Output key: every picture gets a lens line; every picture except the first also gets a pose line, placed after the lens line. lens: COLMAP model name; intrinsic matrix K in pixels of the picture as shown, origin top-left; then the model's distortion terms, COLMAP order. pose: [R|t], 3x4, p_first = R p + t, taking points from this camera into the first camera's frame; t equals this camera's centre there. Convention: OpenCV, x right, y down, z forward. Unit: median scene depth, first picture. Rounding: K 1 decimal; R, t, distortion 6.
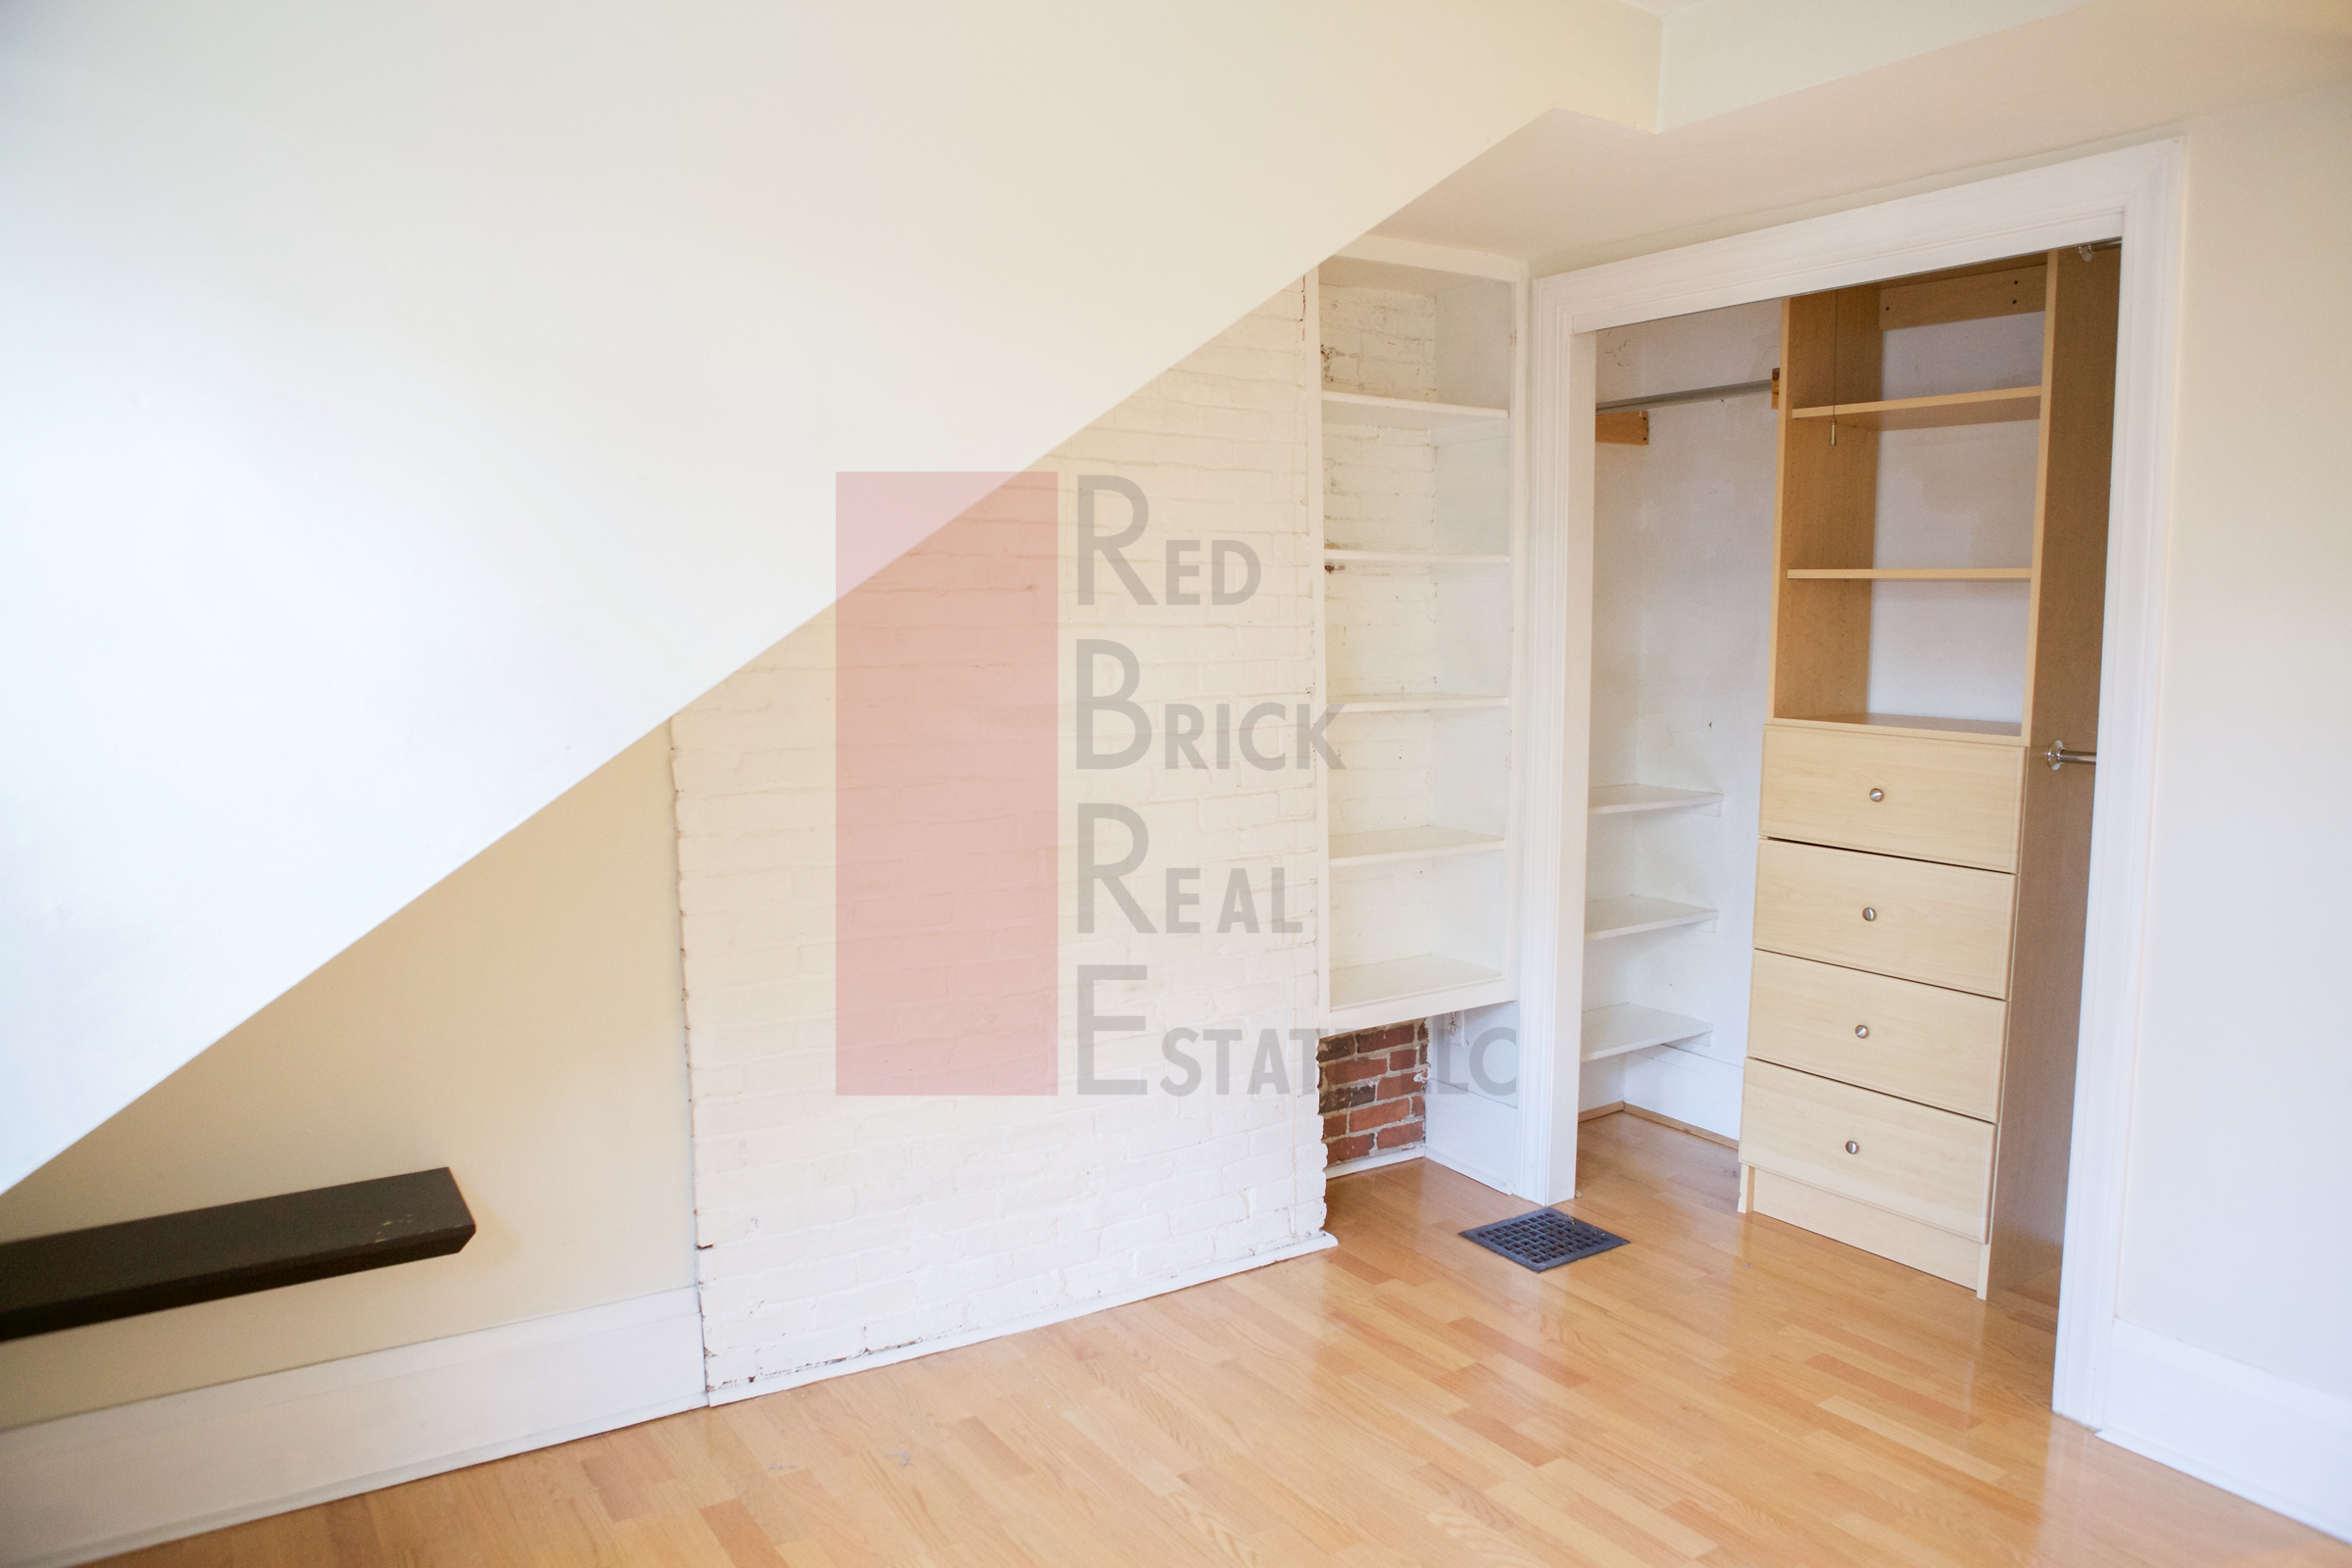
lens RADIAL K [[1605.2, 0, 1178.5], [0, 1605.2, 788.9], [0, 0, 1]] dist [-0.099296, 0.038821]
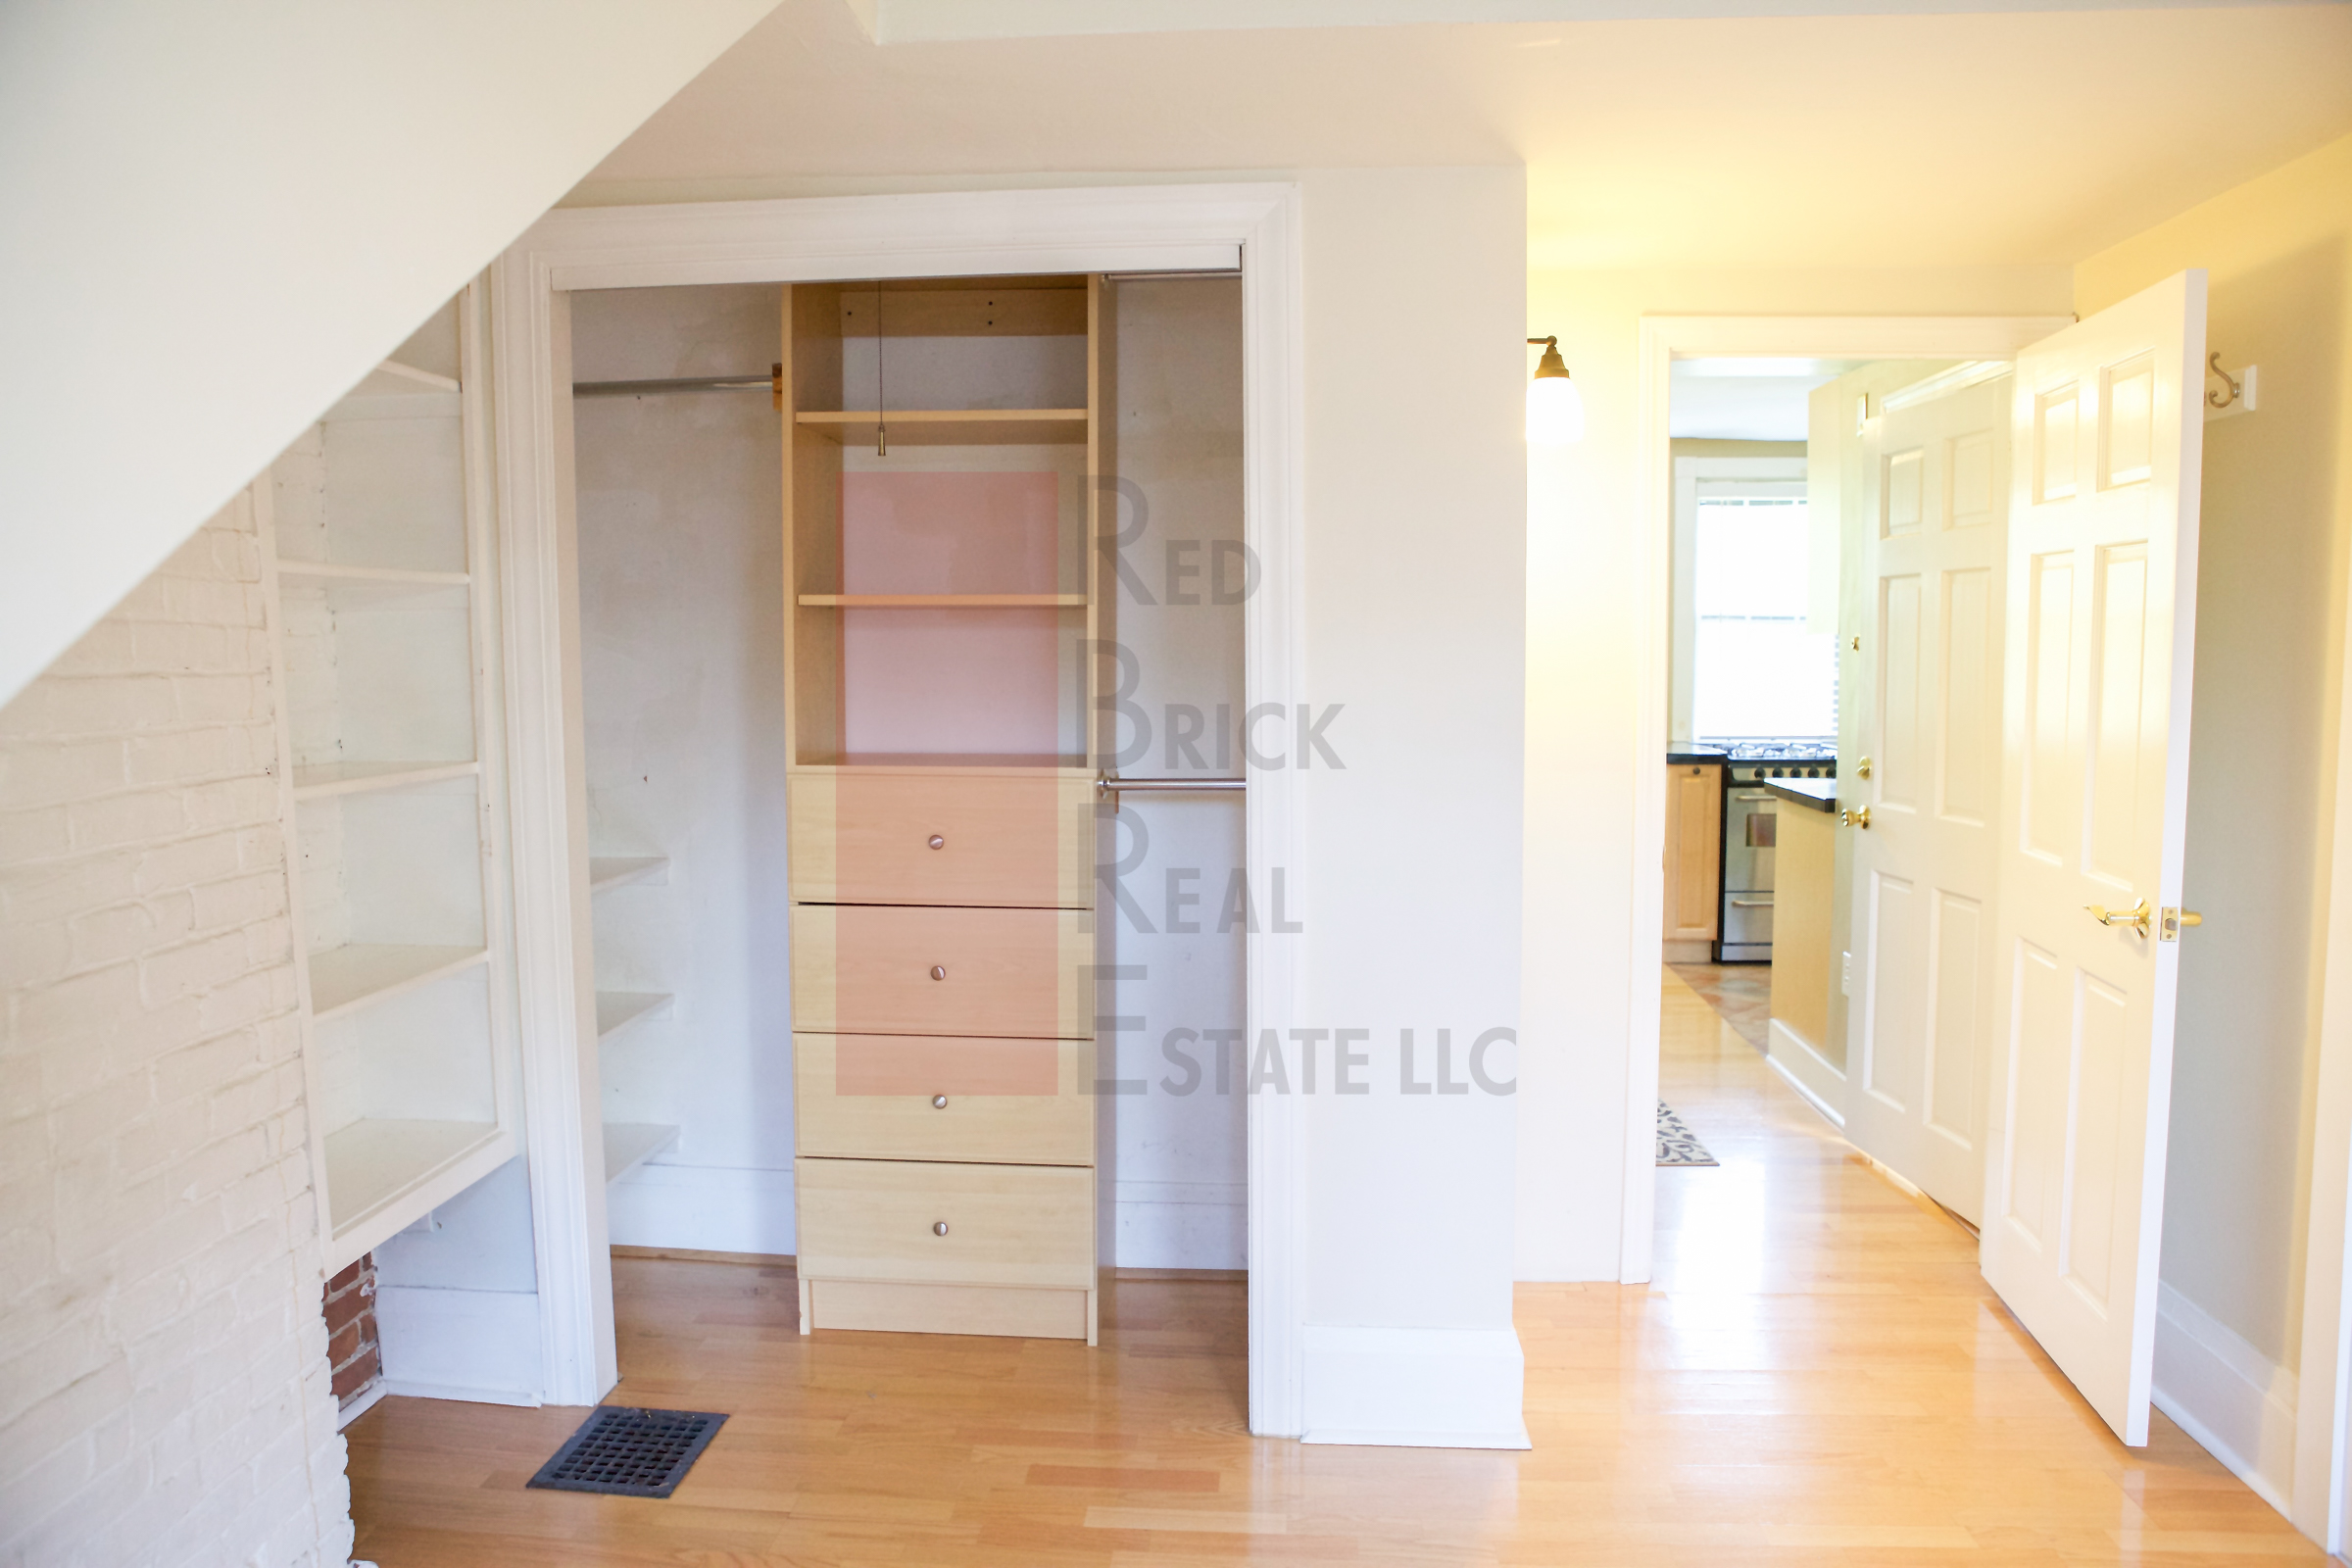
lens RADIAL K [[1605.2, 0, 1181.5], [0, 1605.2, 780.2], [0, 0, 1]] dist [-0.099296, 0.038821]
pose [[0.610370, -0.070175, 0.789002, -0.191283], [0.091131, 0.995675, 0.018058, -0.033875], [-0.786857, 0.060880, 0.614125, 0.302849]]
